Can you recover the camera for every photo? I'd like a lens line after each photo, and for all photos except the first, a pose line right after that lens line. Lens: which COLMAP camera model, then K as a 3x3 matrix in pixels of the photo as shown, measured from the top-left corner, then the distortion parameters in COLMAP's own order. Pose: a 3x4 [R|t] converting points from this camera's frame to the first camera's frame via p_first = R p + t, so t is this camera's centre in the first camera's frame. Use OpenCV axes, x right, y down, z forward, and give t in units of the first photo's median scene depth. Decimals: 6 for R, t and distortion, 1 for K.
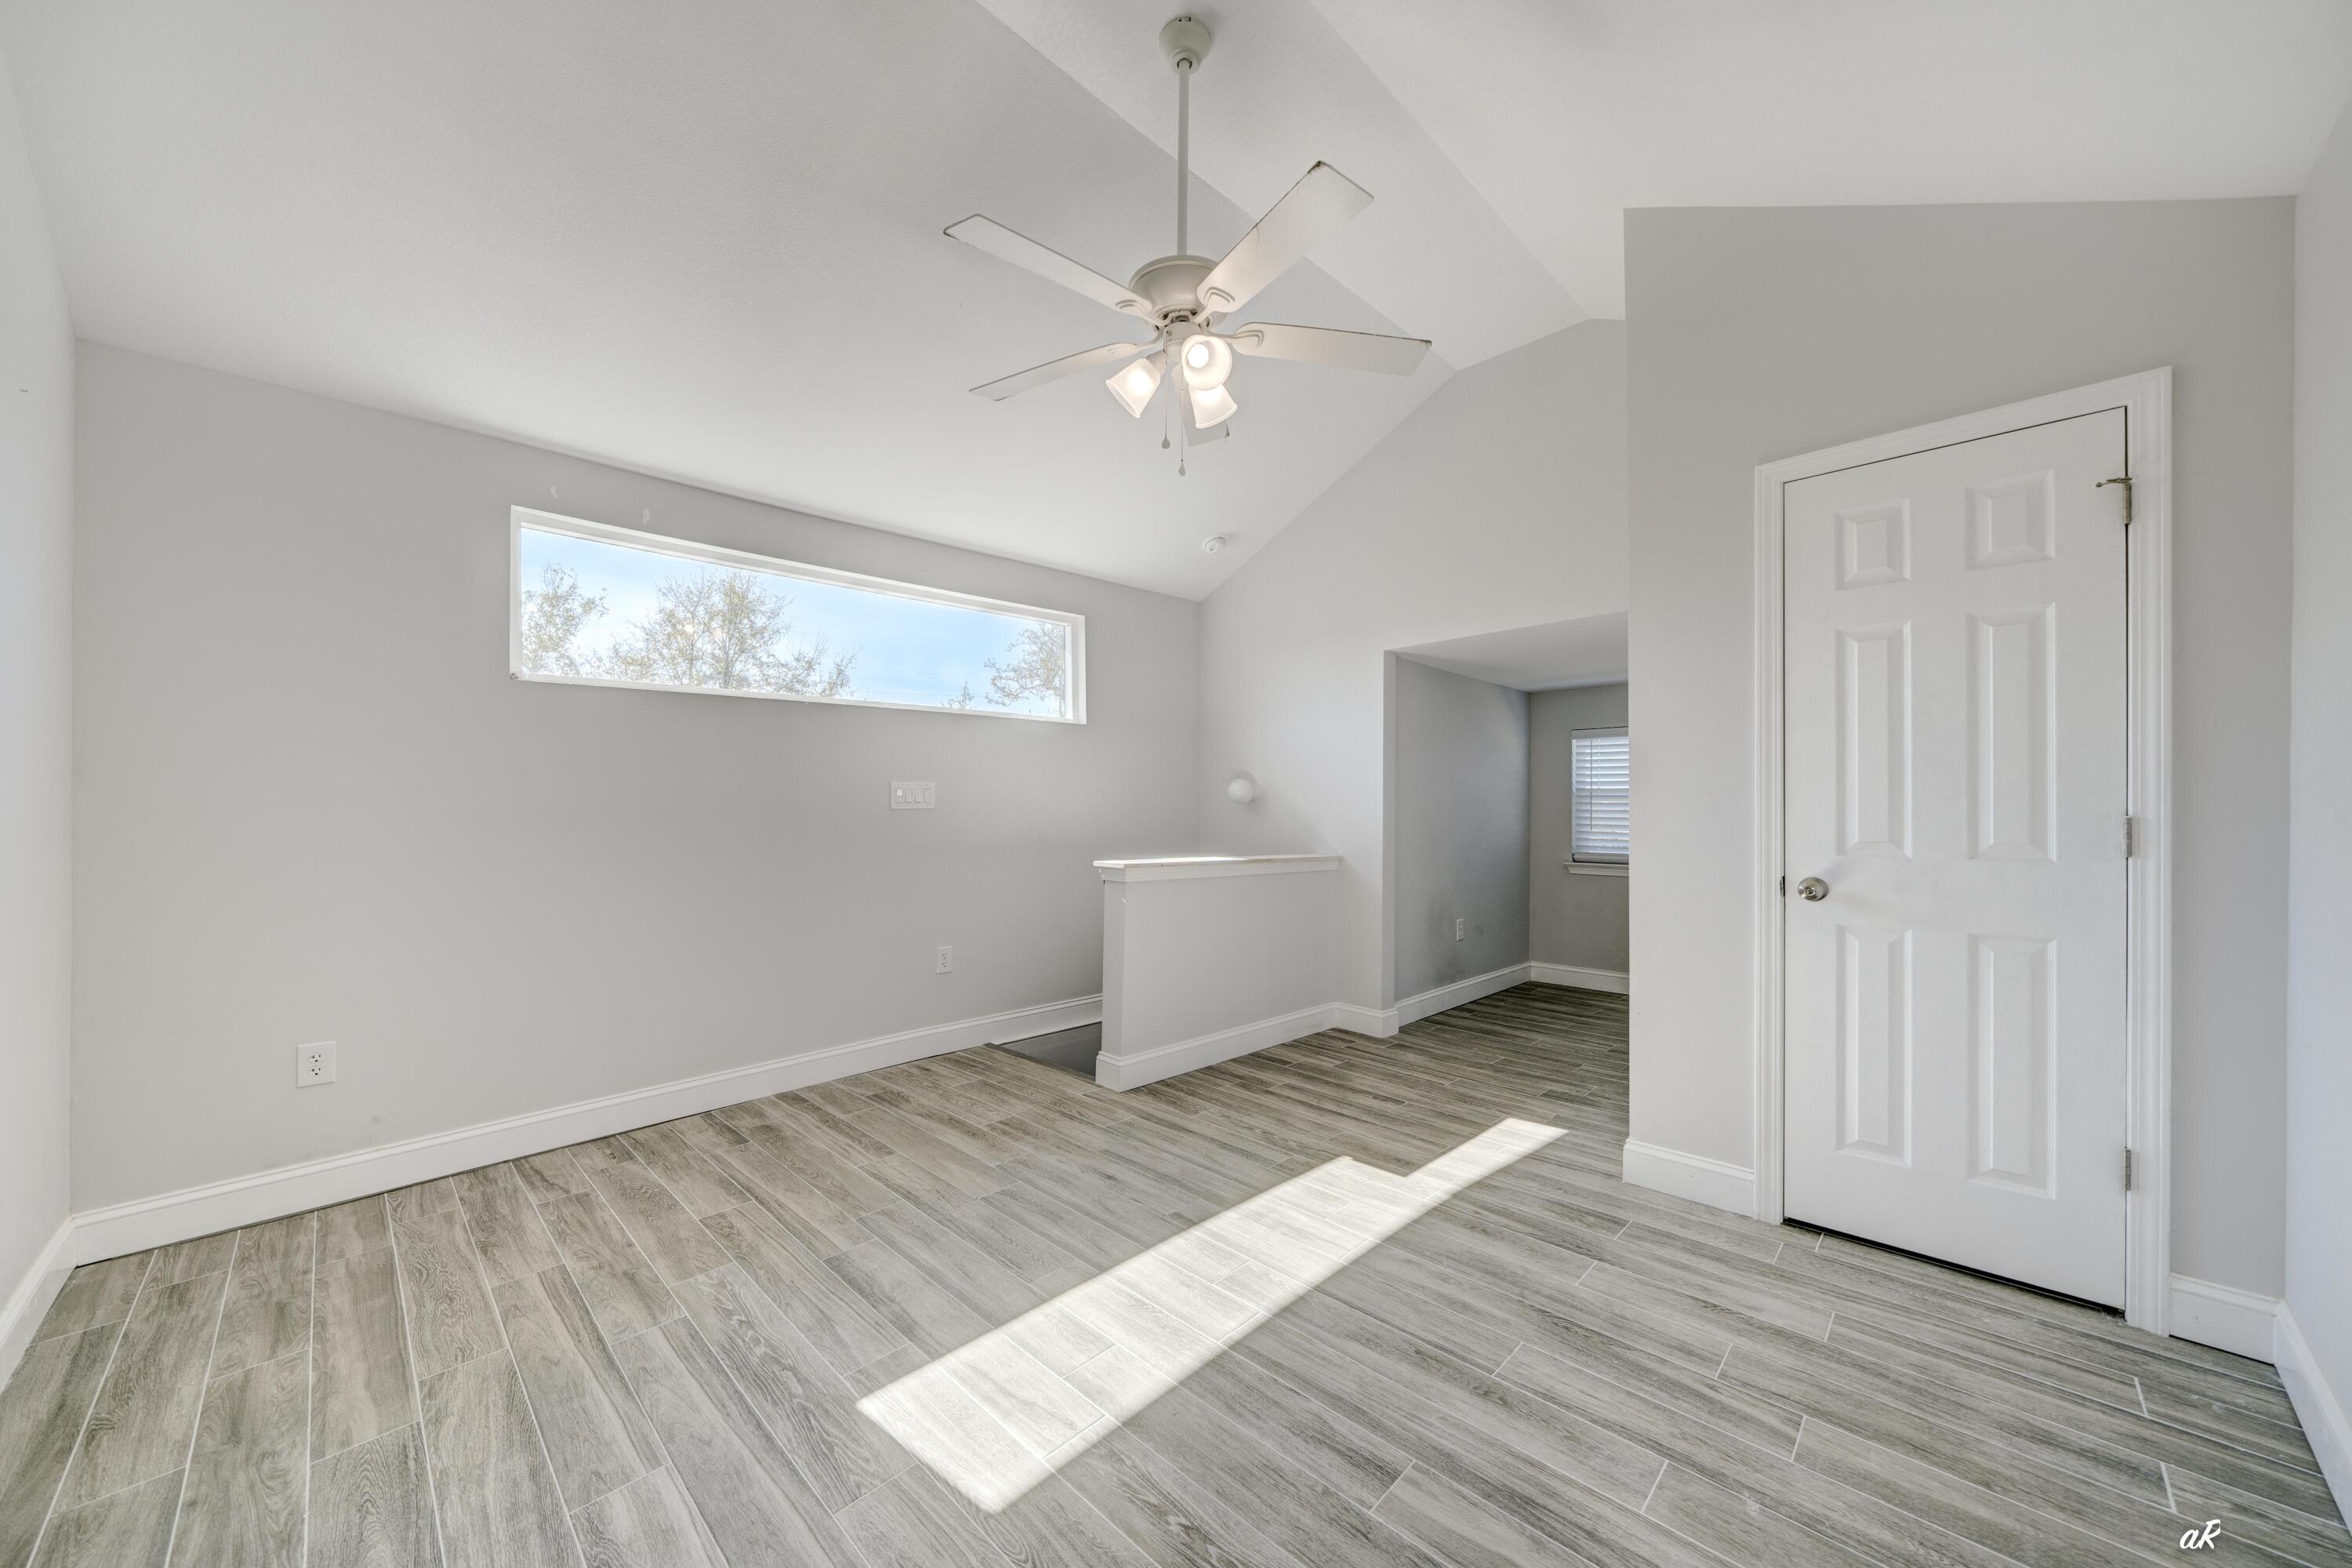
lens RADIAL K [[854.4, 0, 1170.2], [0, 854.4, 817.8], [0, 0, 1]] dist [-0.001343, -0.000140]
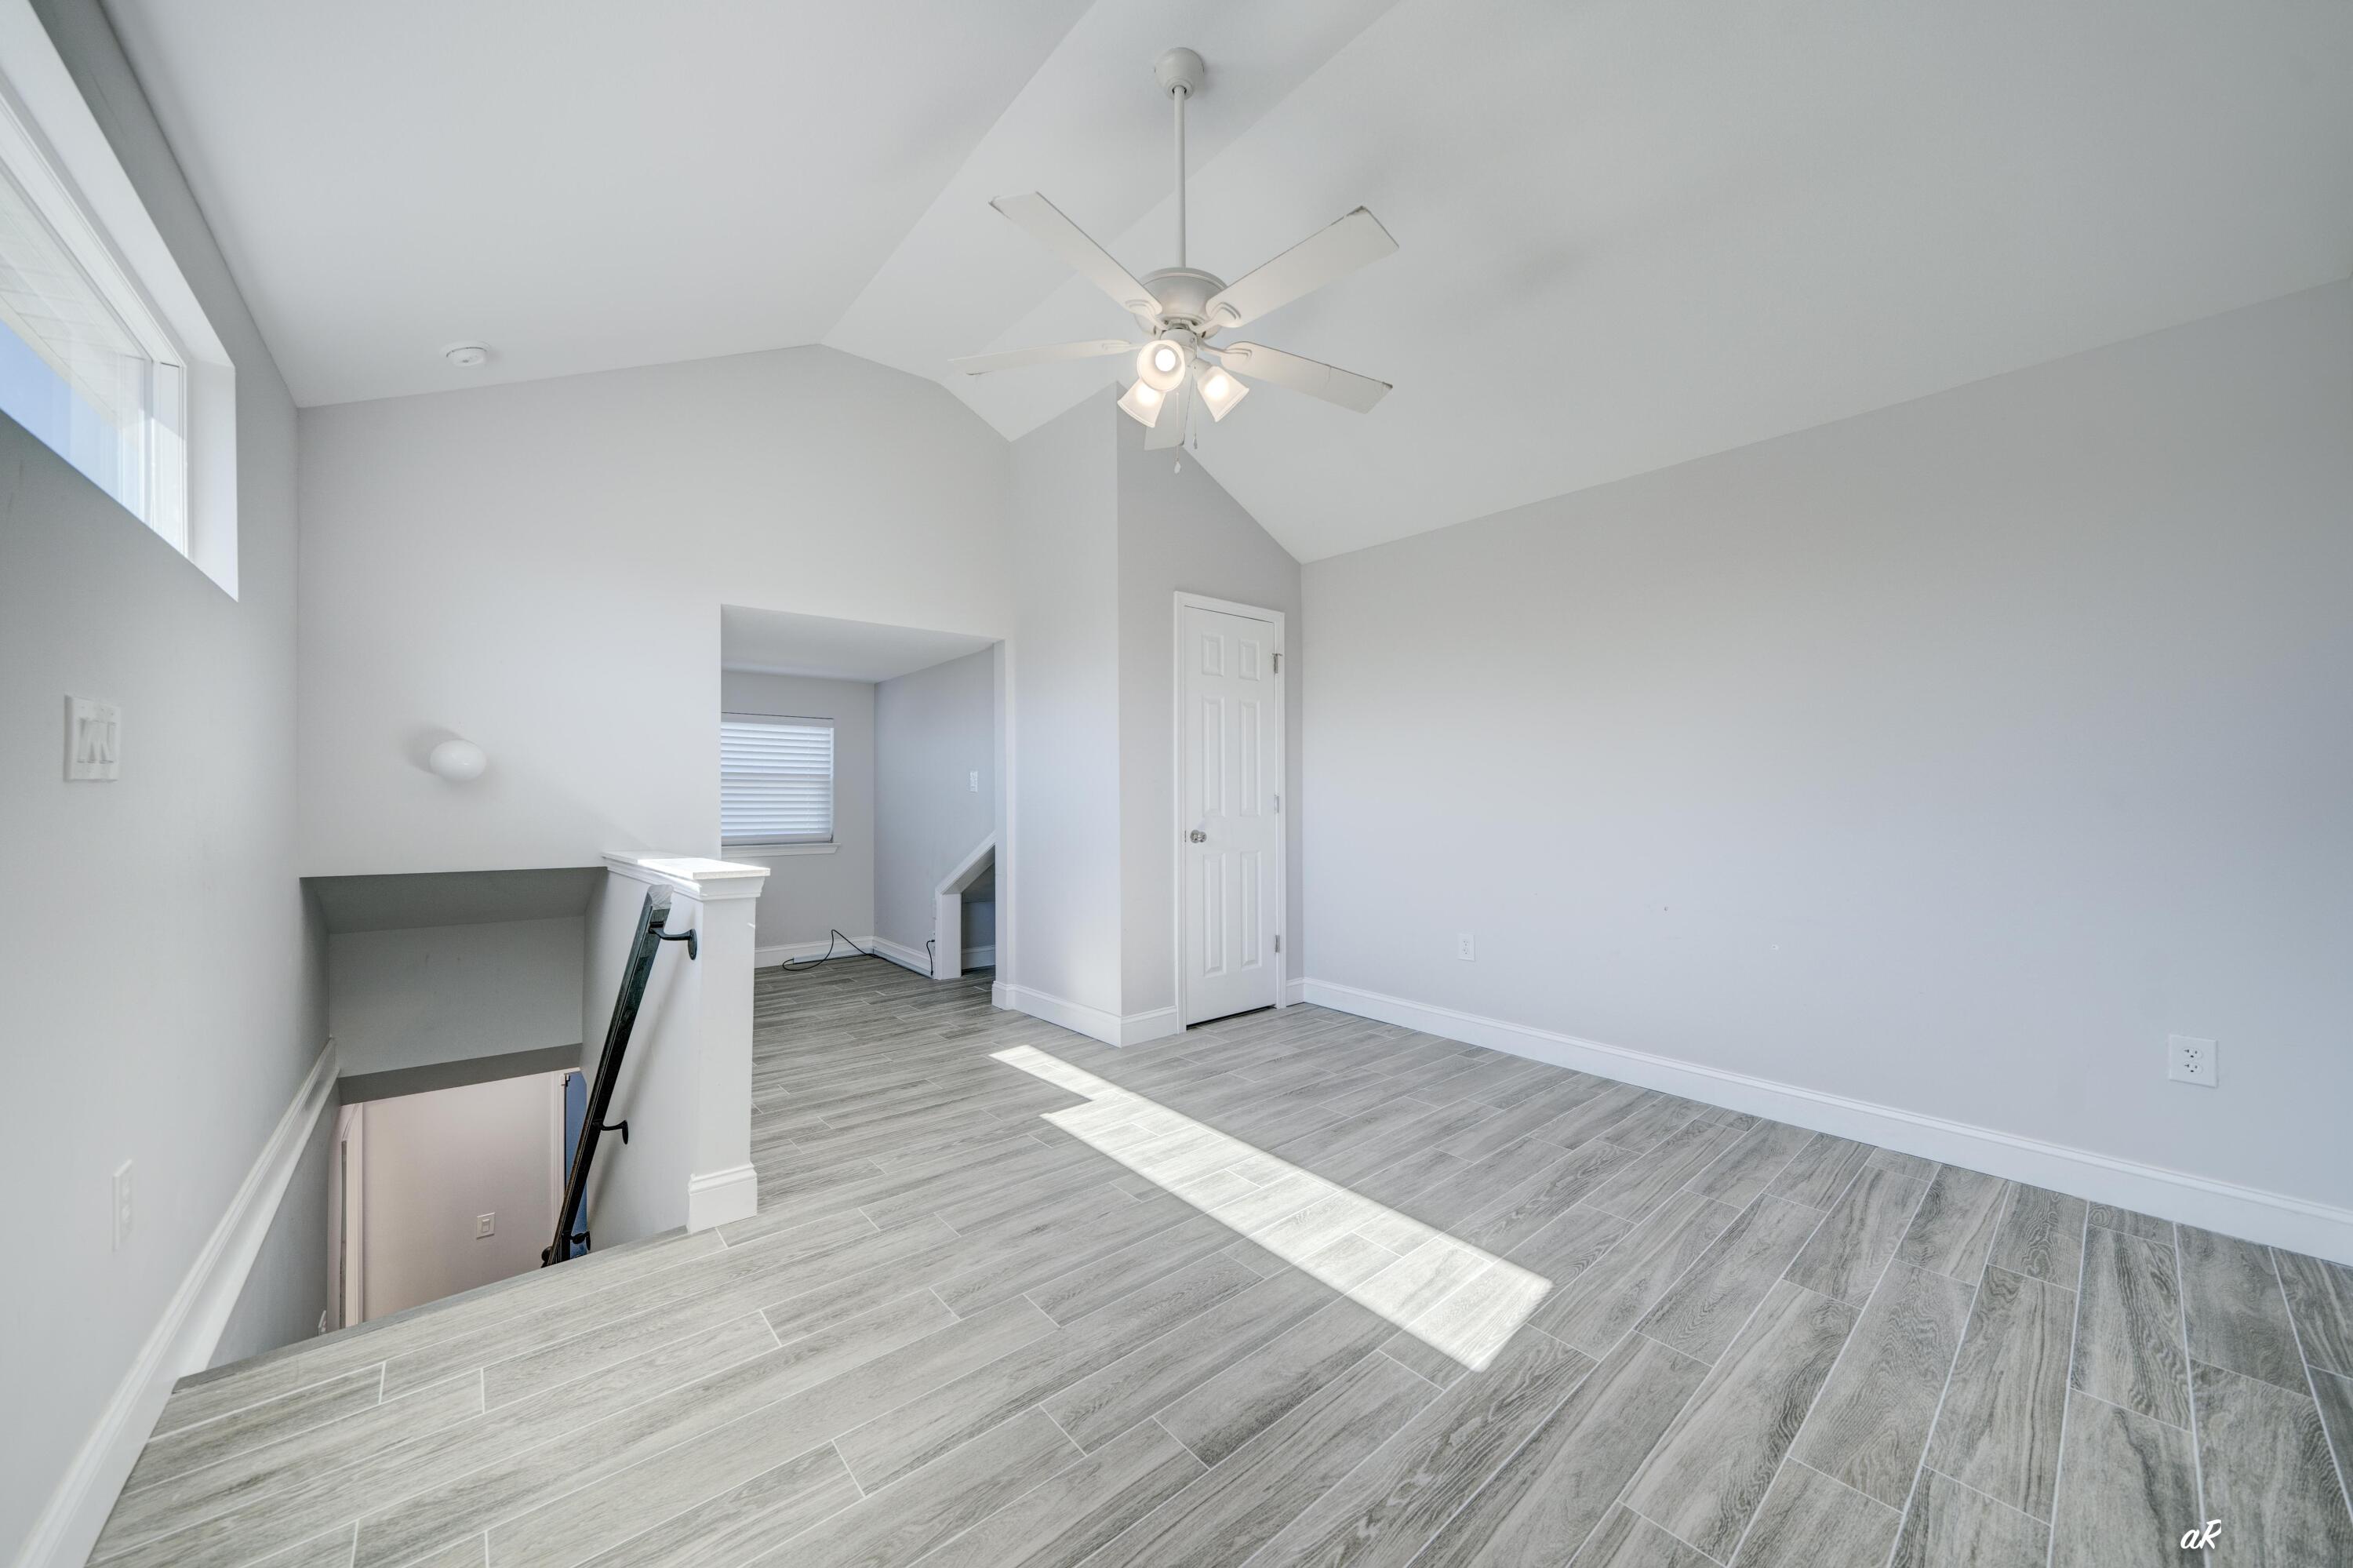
lens RADIAL K [[816.0, 0, 1176.5], [0, 816.0, 784.0], [0, 0, 1]] dist [-0.001317, -0.000106]
pose [[0.077186, 0.015482, 0.996896, -0.992767], [0.008490, 0.999833, -0.016185, 0.000191], [-0.996981, 0.009713, 0.077042, 0.922361]]
